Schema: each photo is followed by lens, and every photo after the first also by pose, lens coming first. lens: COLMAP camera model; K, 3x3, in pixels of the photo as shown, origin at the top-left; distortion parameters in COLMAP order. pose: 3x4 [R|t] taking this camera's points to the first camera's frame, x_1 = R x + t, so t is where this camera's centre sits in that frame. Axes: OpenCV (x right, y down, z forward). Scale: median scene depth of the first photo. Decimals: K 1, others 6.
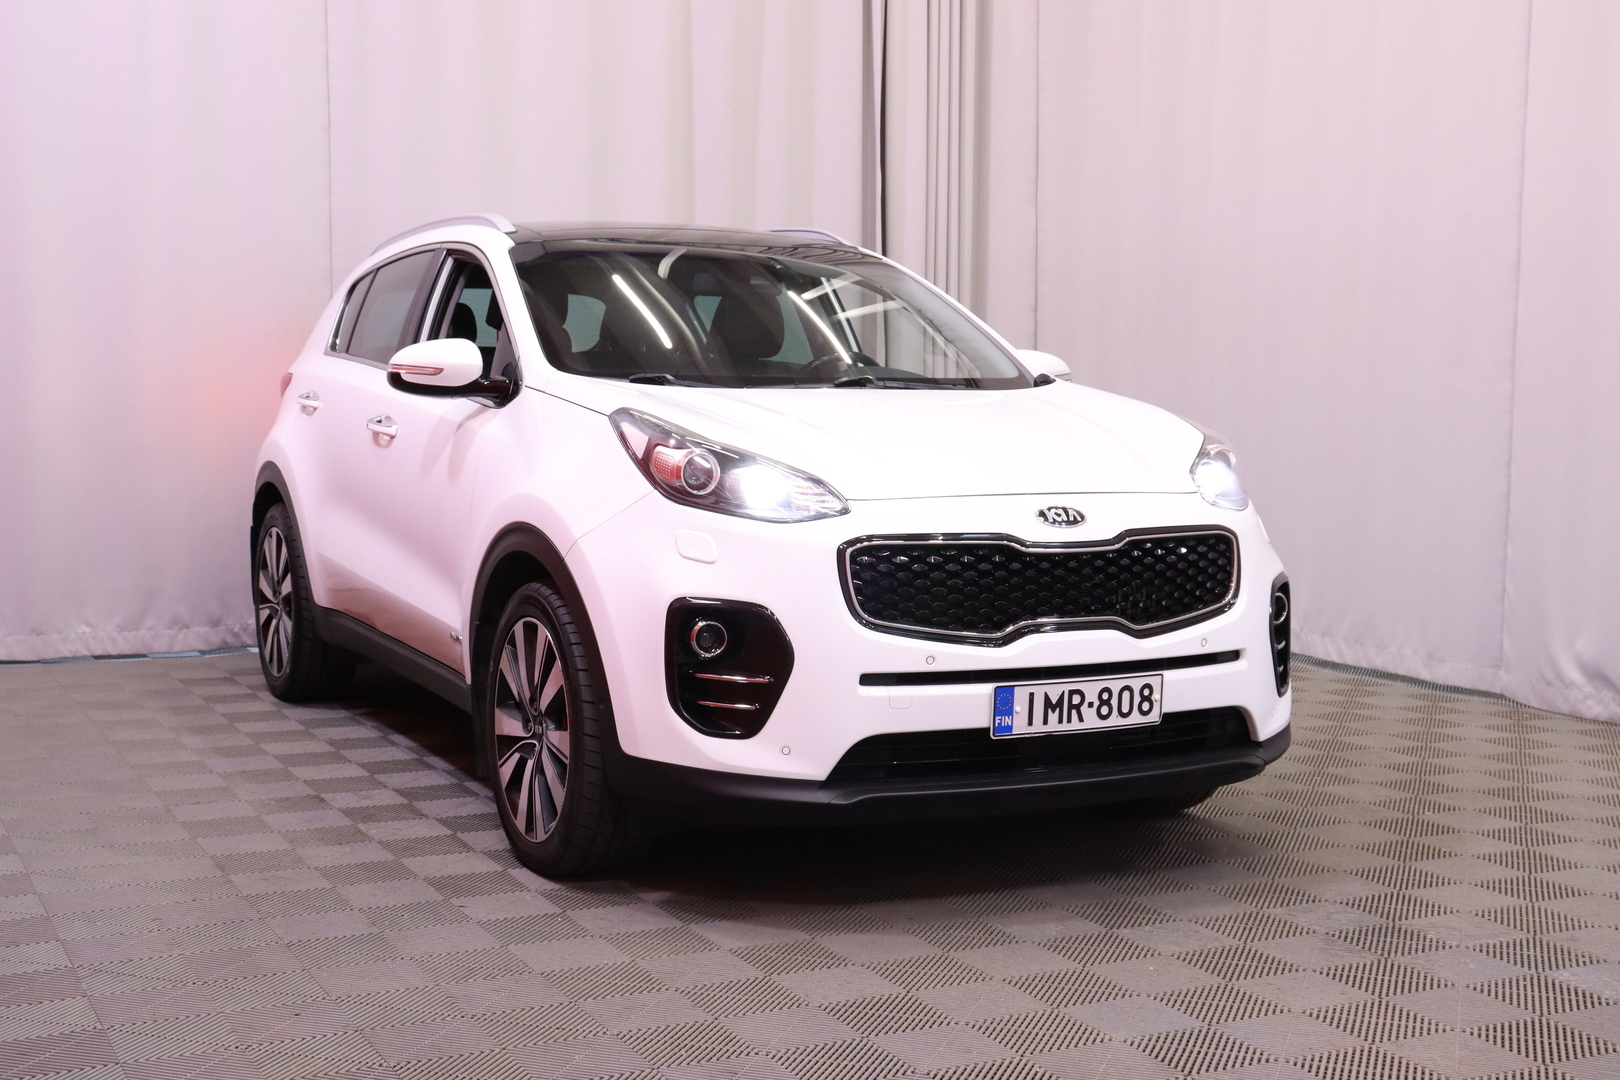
lens RADIAL K [[2013.5, 0, 803.4], [0, 2013.5, 545.4], [0, 0, 1]] dist [0.016295, 0.000000]
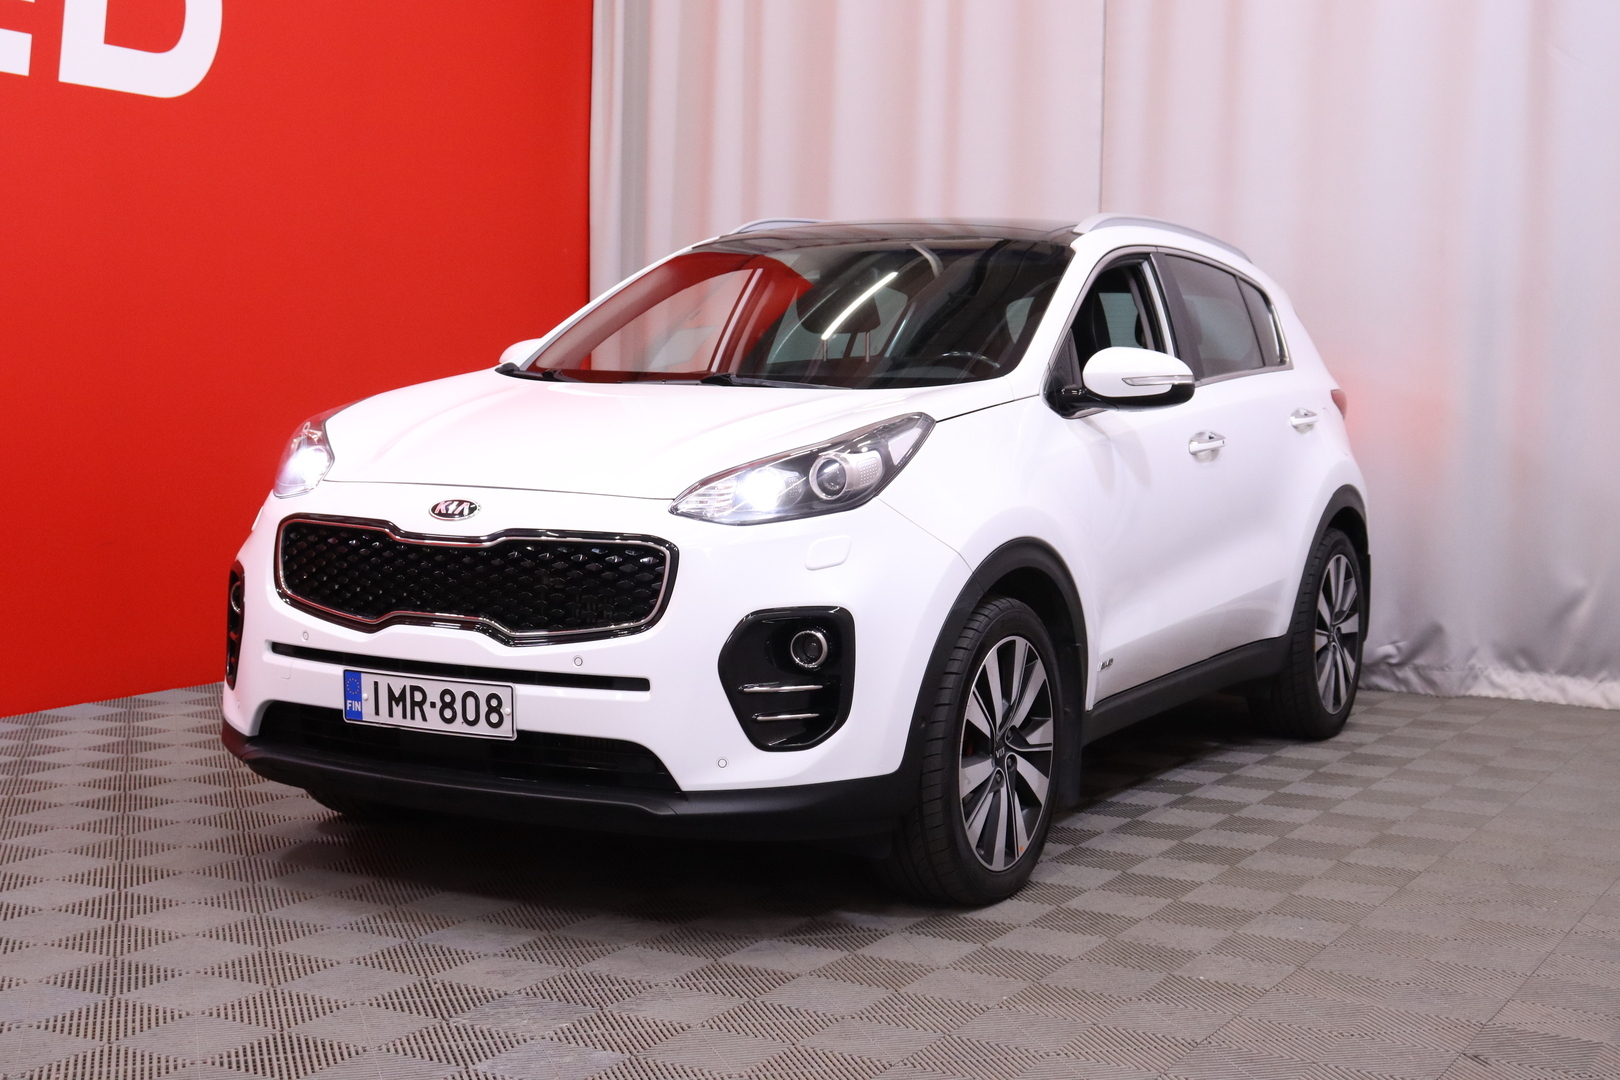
lens RADIAL K [[2267.3, 0, 794.1], [0, 2267.3, 542.6], [0, 0, 1]] dist [0.106498, 0.000000]
pose [[0.557702, 0.061959, -0.827725, 1.133724], [-0.086263, 0.996137, 0.016443, -0.030738], [0.825546, 0.062232, 0.560892, 0.529654]]
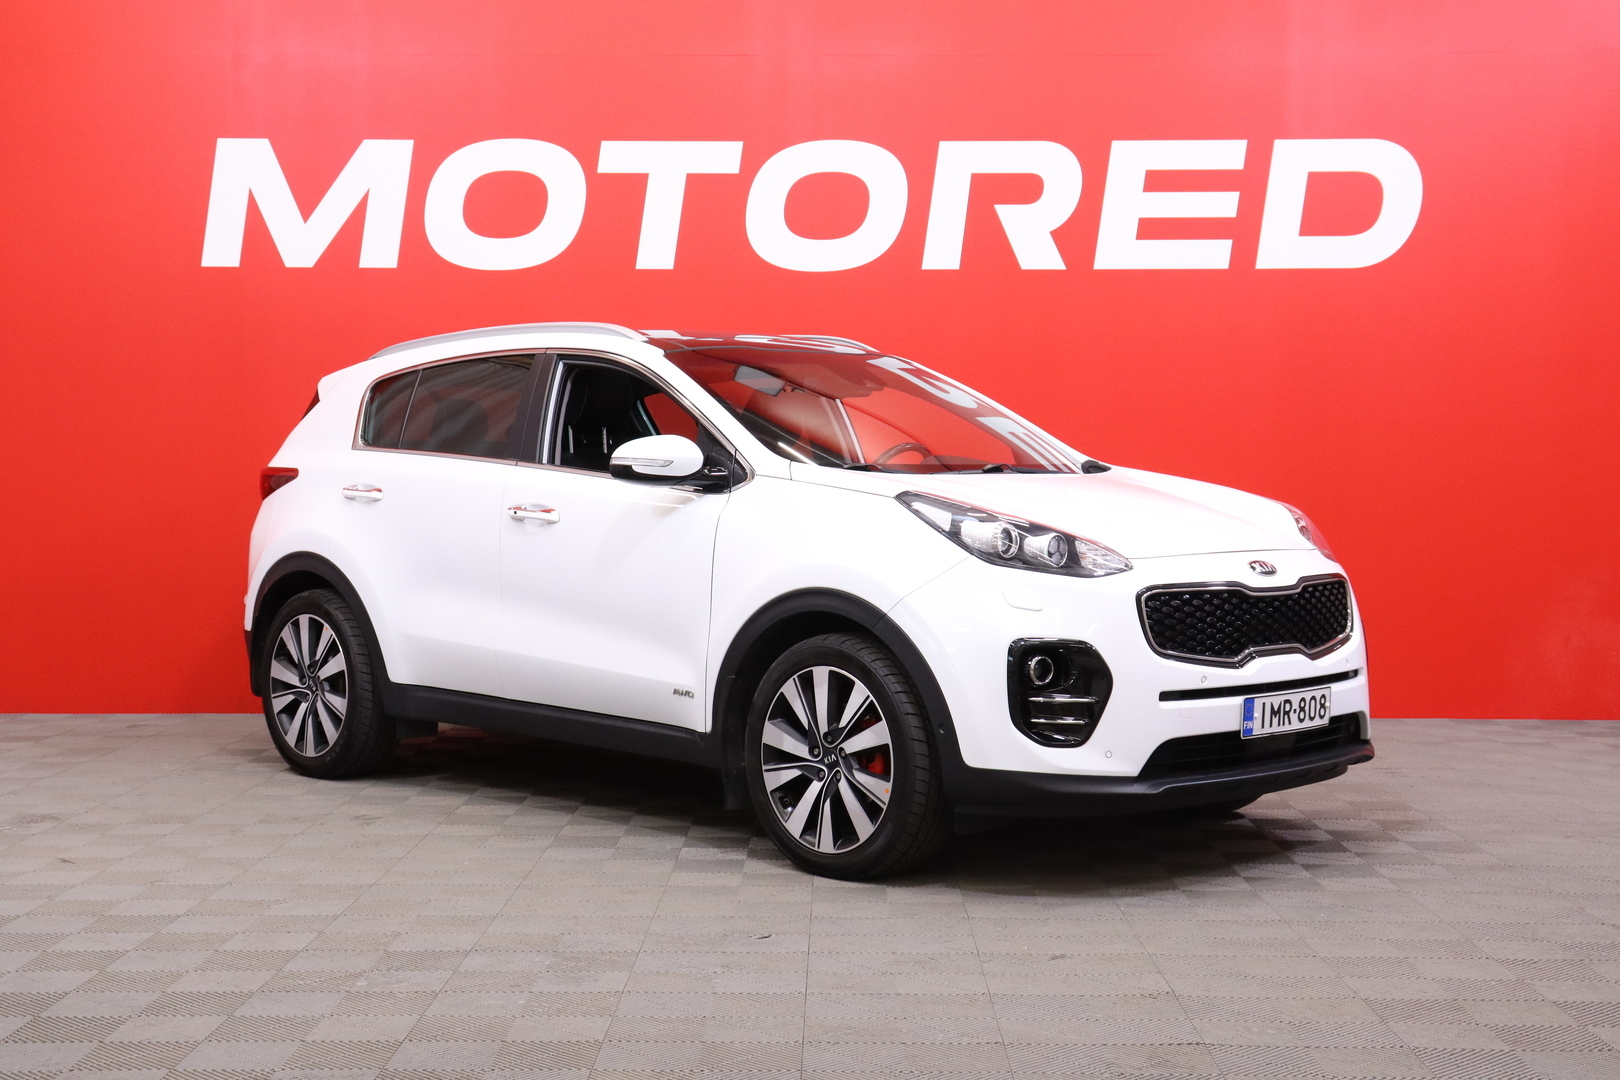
lens RADIAL K [[2267.3, 0, 796.7], [0, 2267.3, 530.2], [0, 0, 1]] dist [0.106498, 0.000000]
pose [[0.952773, -0.022488, 0.302848, -0.612776], [0.037952, 0.998253, -0.045276, 0.016595], [-0.301301, 0.054632, 0.951963, -0.319814]]
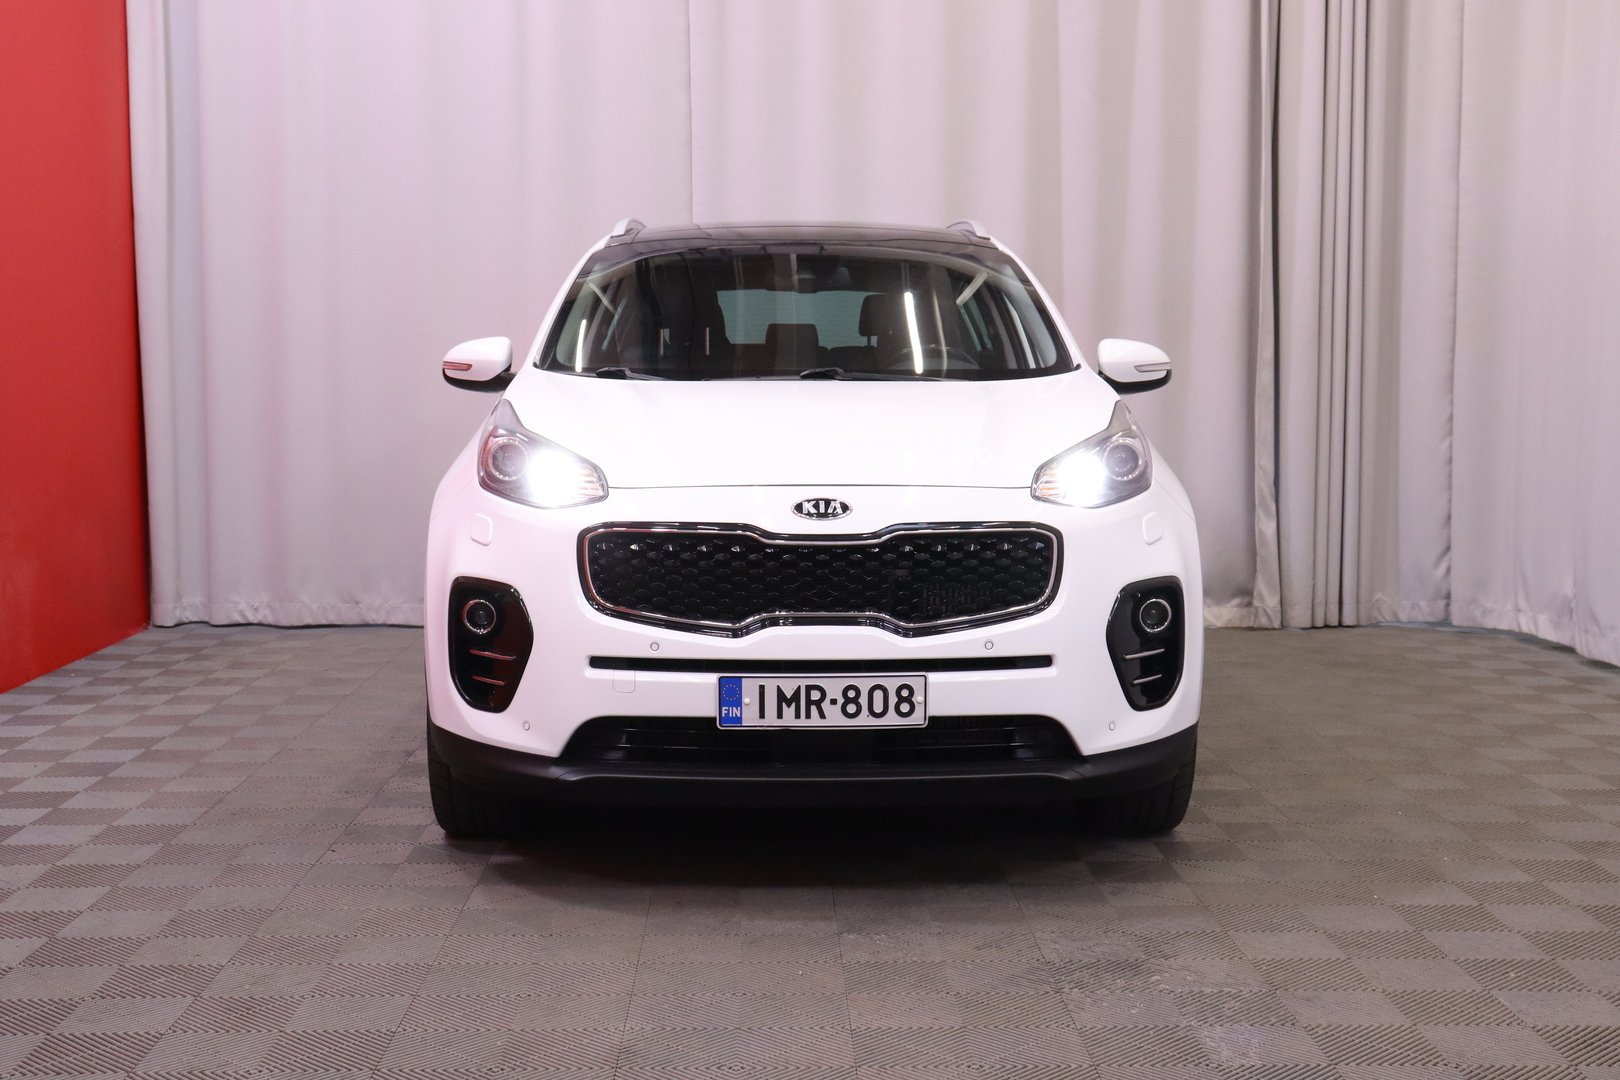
lens RADIAL K [[2013.5, 0, 813.2], [0, 2013.5, 554.7], [0, 0, 1]] dist [0.016295, 0.000000]
pose [[0.905648, 0.029044, -0.423033, 0.545487], [-0.027009, 0.999577, 0.010807, -0.002420], [0.423168, 0.001638, 0.906050, 0.111263]]
